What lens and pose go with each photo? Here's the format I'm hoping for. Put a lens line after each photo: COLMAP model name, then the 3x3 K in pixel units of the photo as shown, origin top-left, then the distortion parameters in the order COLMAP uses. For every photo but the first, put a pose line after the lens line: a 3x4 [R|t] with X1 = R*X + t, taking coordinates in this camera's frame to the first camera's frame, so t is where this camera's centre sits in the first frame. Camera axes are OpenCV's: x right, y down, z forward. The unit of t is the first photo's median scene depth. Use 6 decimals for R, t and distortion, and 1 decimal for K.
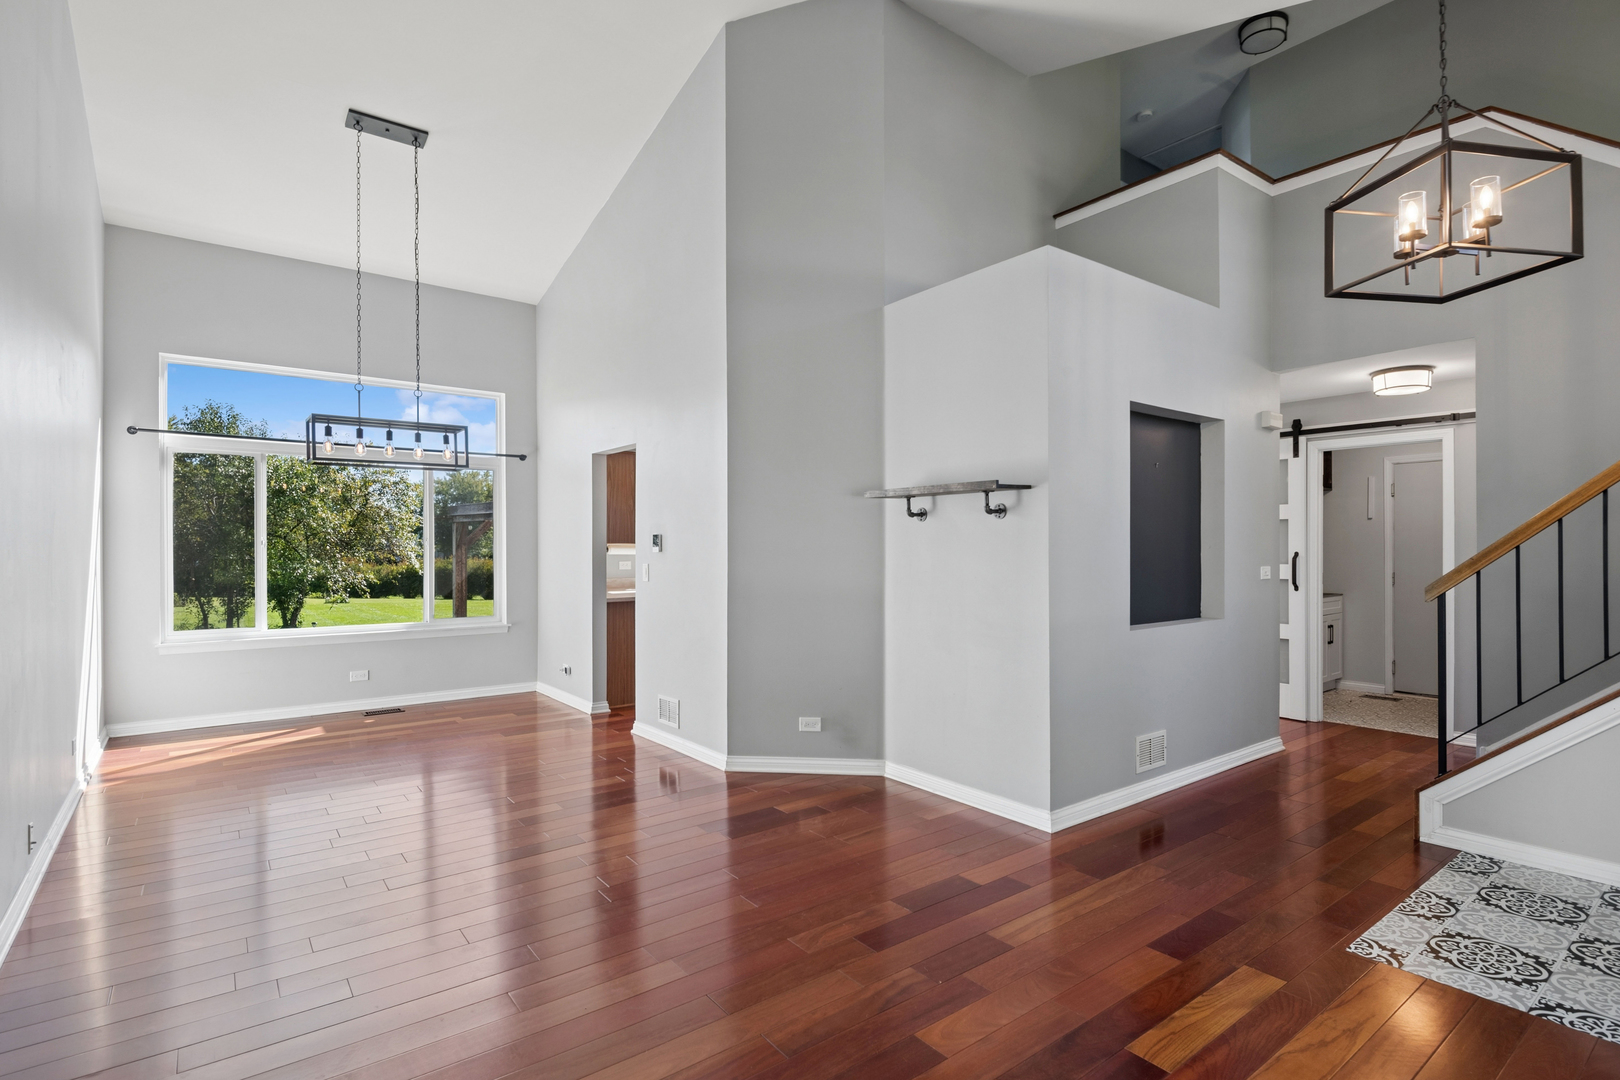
lens RADIAL K [[766.9, 0, 811.9], [0, 766.9, 544.6], [0, 0, 1]] dist [0.004820, -0.004938]
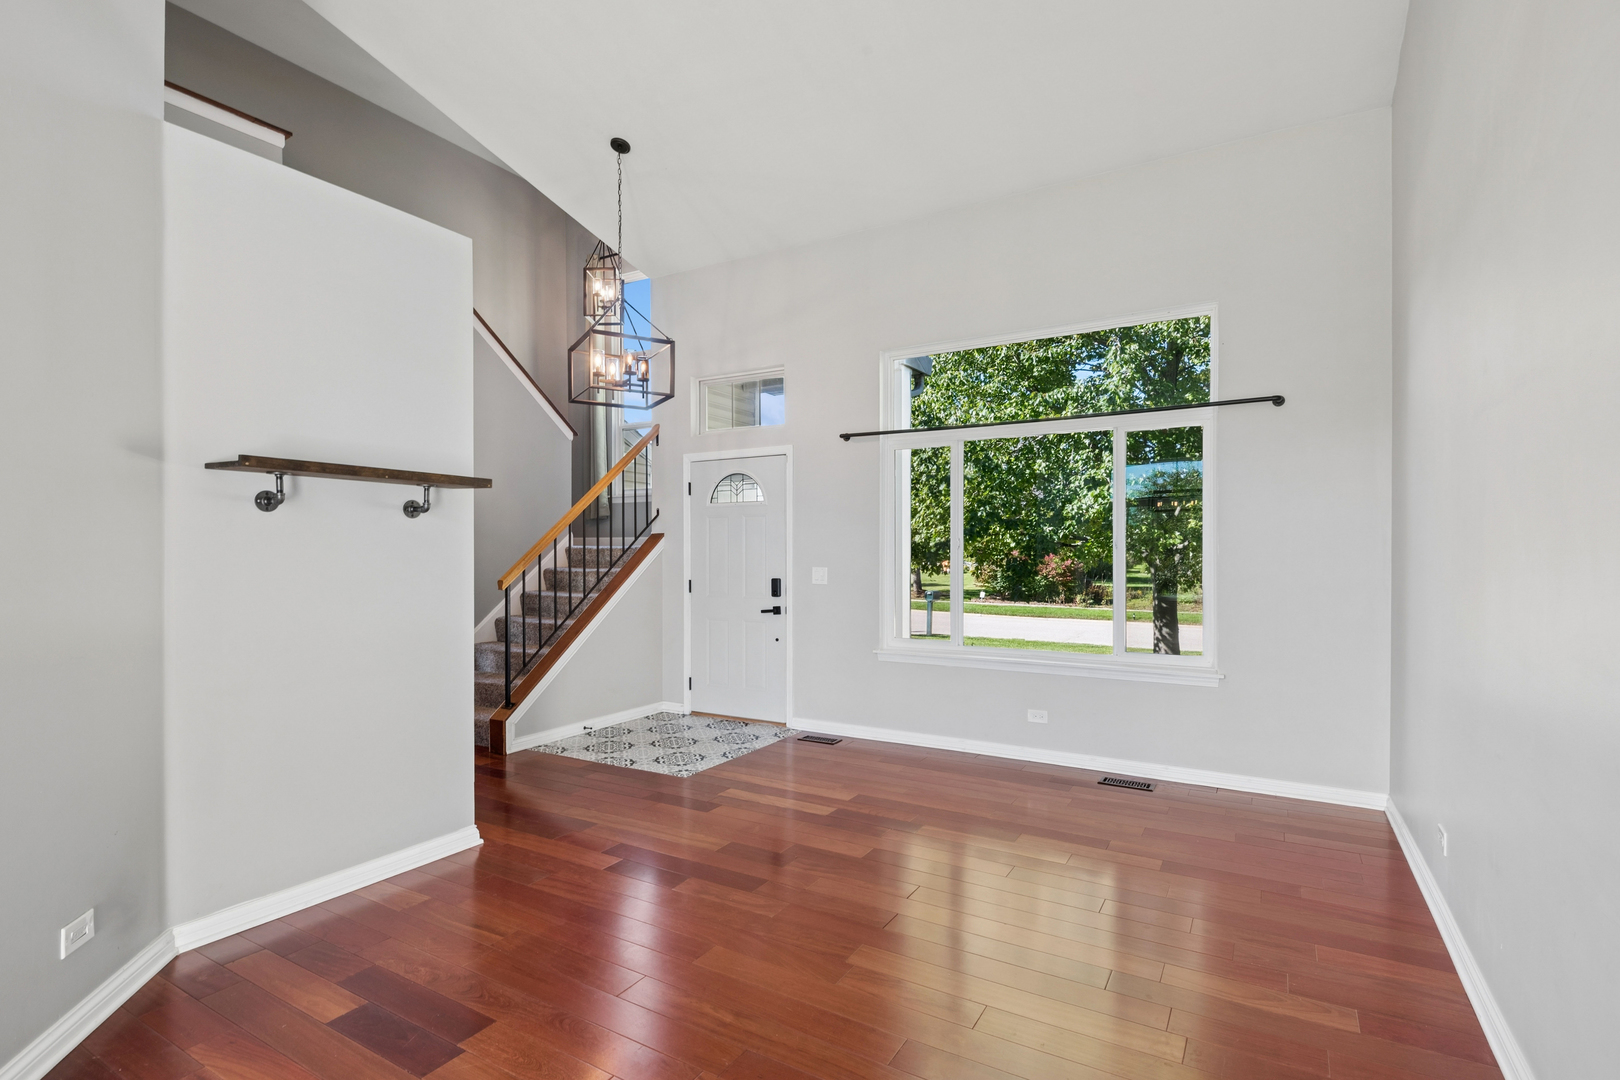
lens RADIAL K [[766.9, 0, 813.2], [0, 766.9, 548.6], [0, 0, 1]] dist [0.004820, -0.004938]
pose [[-0.360033, 0.008530, 0.932901, -0.936807], [-0.001851, 0.999950, -0.009857, 0.011445], [-0.932938, -0.005276, -0.359999, 1.187882]]
